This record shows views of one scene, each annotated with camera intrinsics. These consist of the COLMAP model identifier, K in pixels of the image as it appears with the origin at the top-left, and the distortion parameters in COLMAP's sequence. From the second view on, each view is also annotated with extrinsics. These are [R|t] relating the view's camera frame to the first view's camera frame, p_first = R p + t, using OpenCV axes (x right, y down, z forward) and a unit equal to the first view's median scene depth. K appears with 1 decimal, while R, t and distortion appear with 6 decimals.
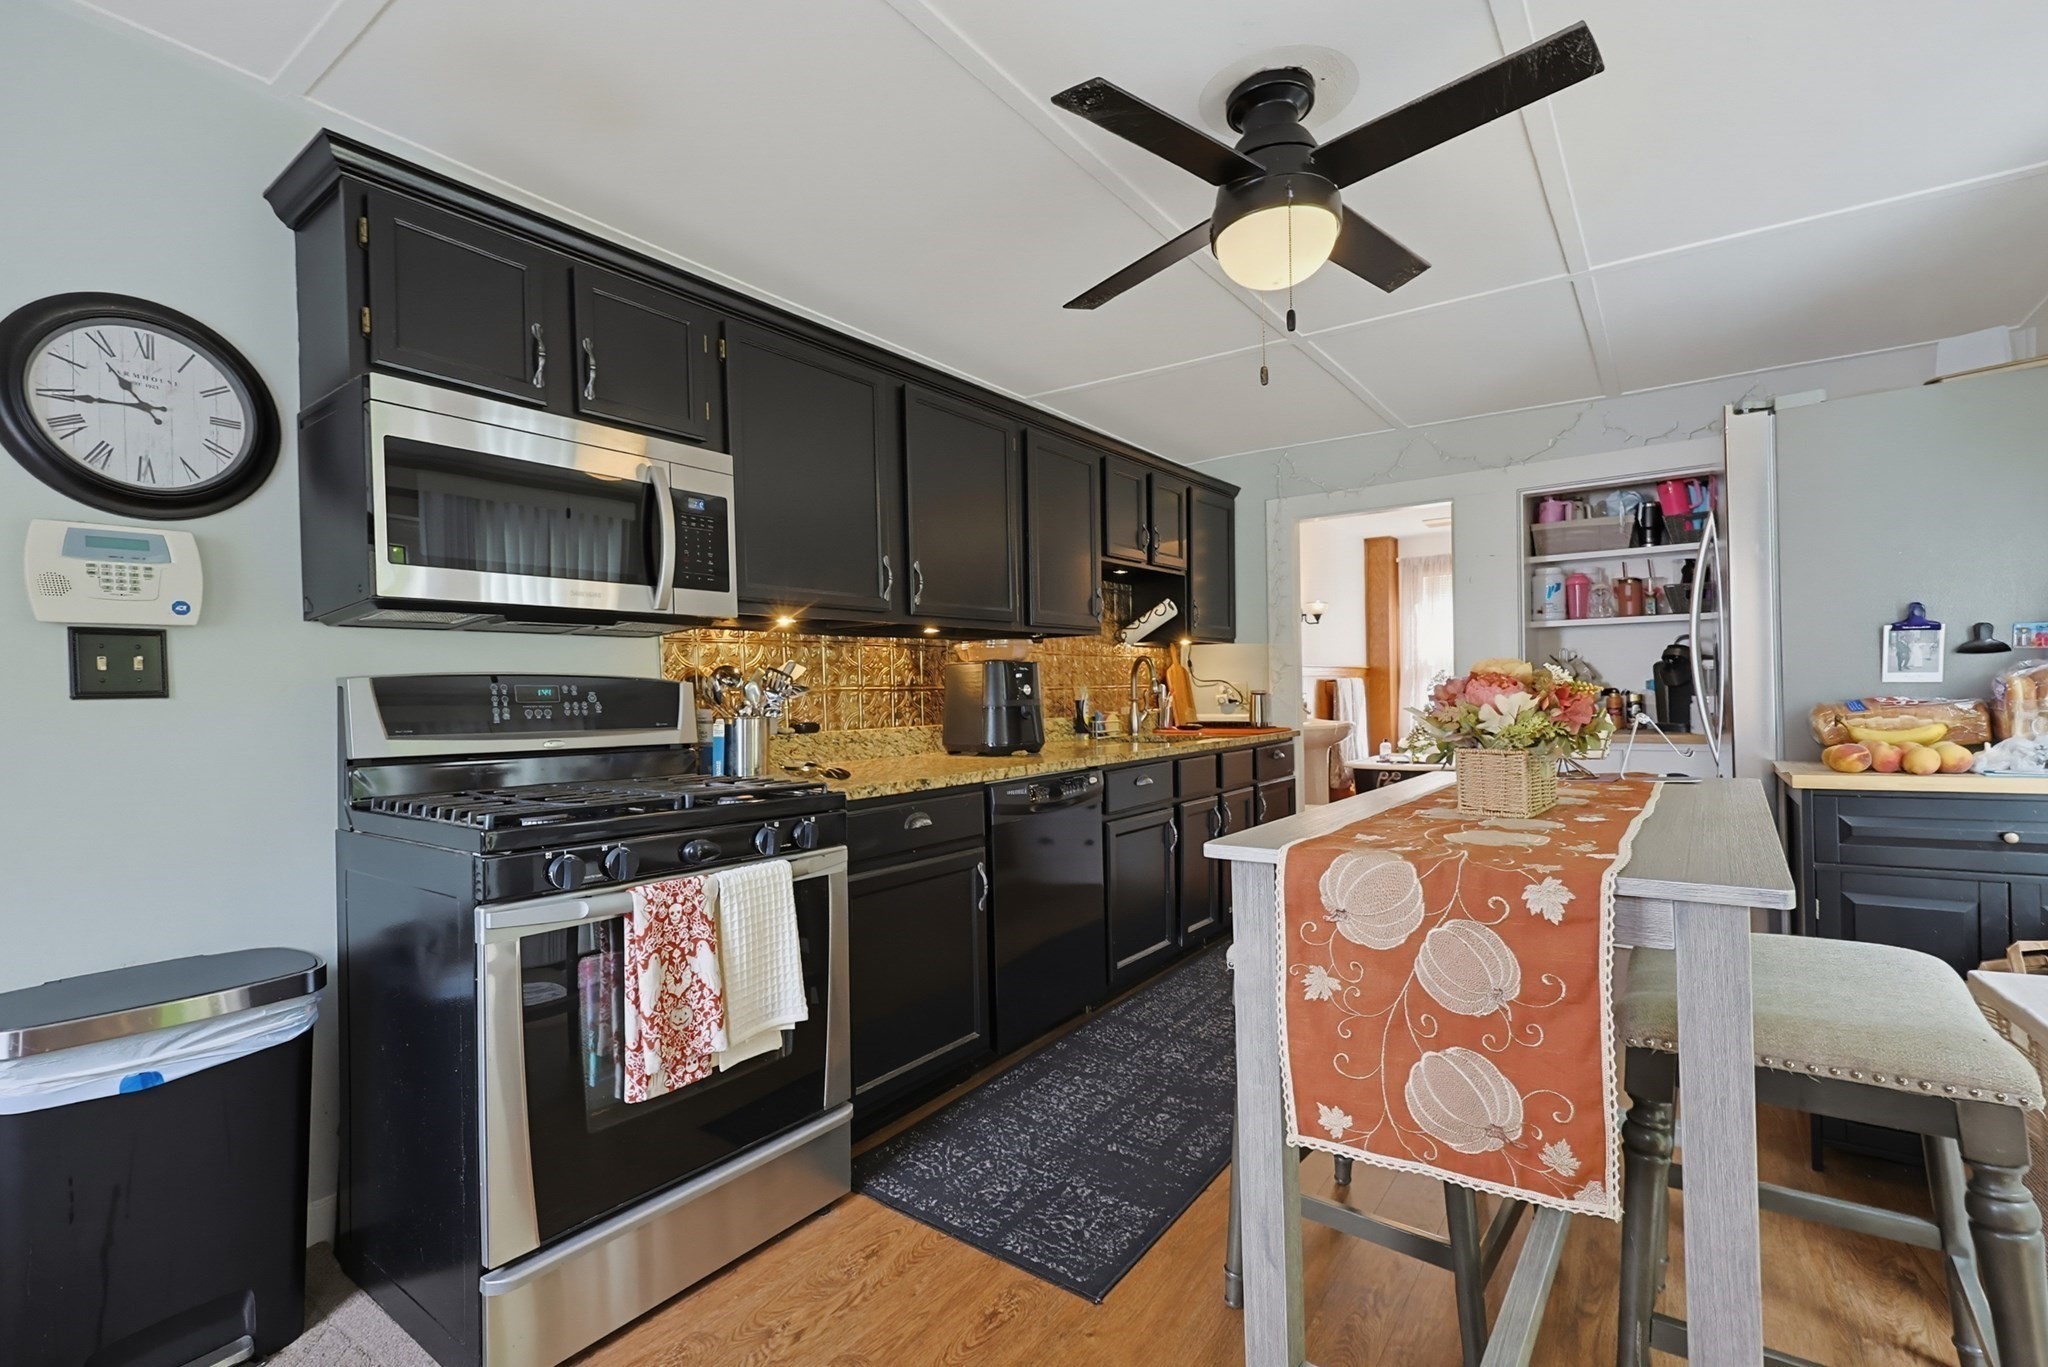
lens RADIAL K [[887.1, 0, 983.7], [0, 887.1, 699.1], [0, 0, 1]] dist [0.001848, -0.000694]
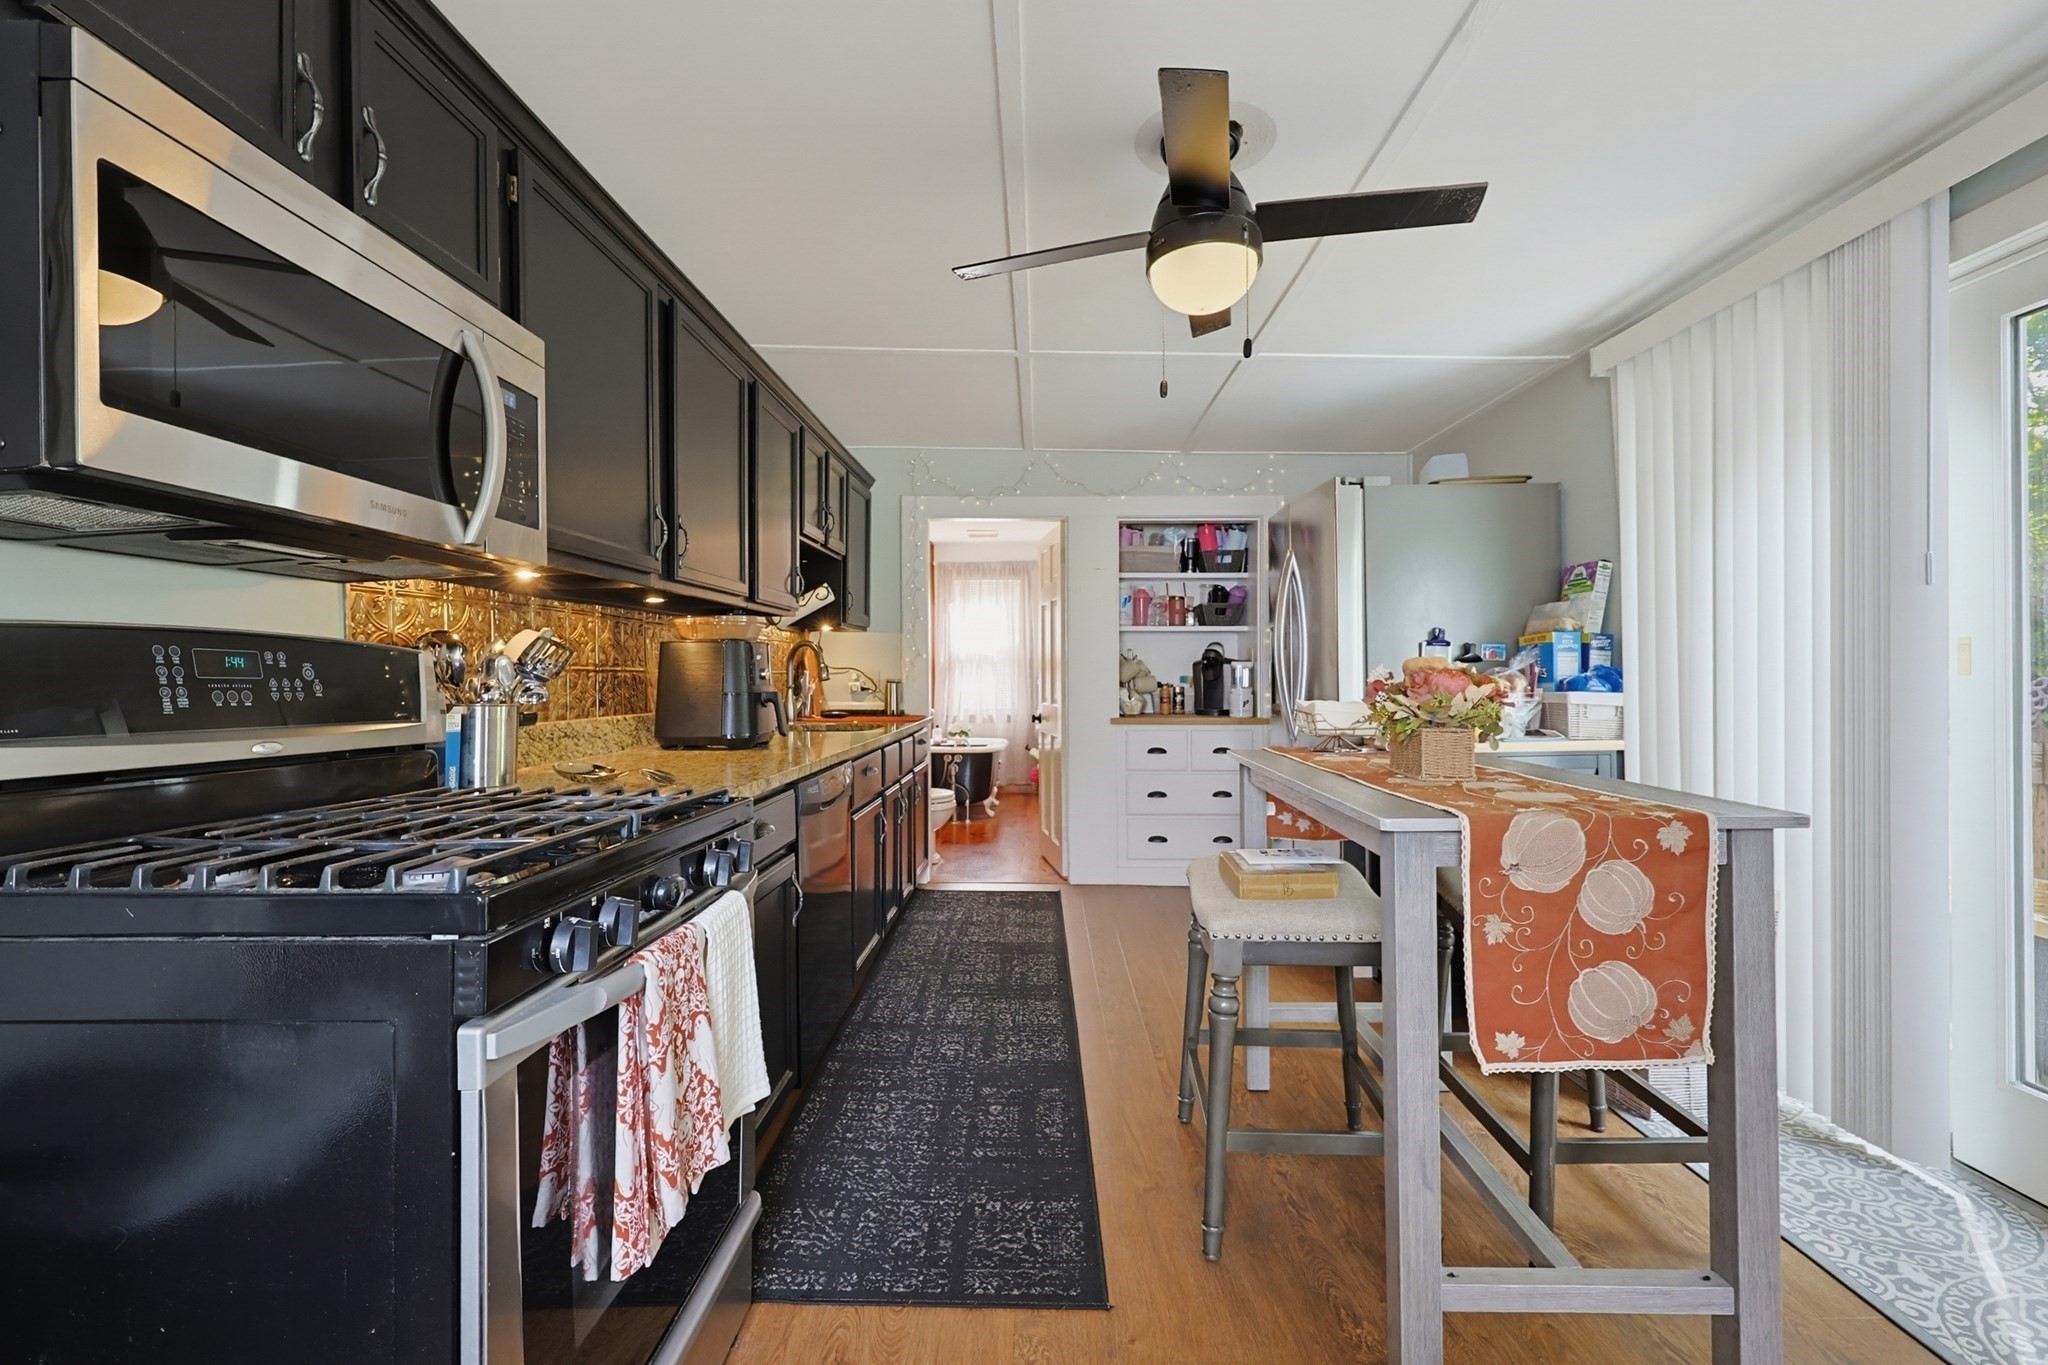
lens RADIAL K [[887.1, 0, 989.3], [0, 887.1, 675.0], [0, 0, 1]] dist [0.001848, -0.000694]
pose [[0.812765, 0.019081, 0.582280, -0.420022], [-0.010636, 0.999783, -0.017917, 0.006283], [-0.582495, 0.008369, 0.812791, 0.213789]]
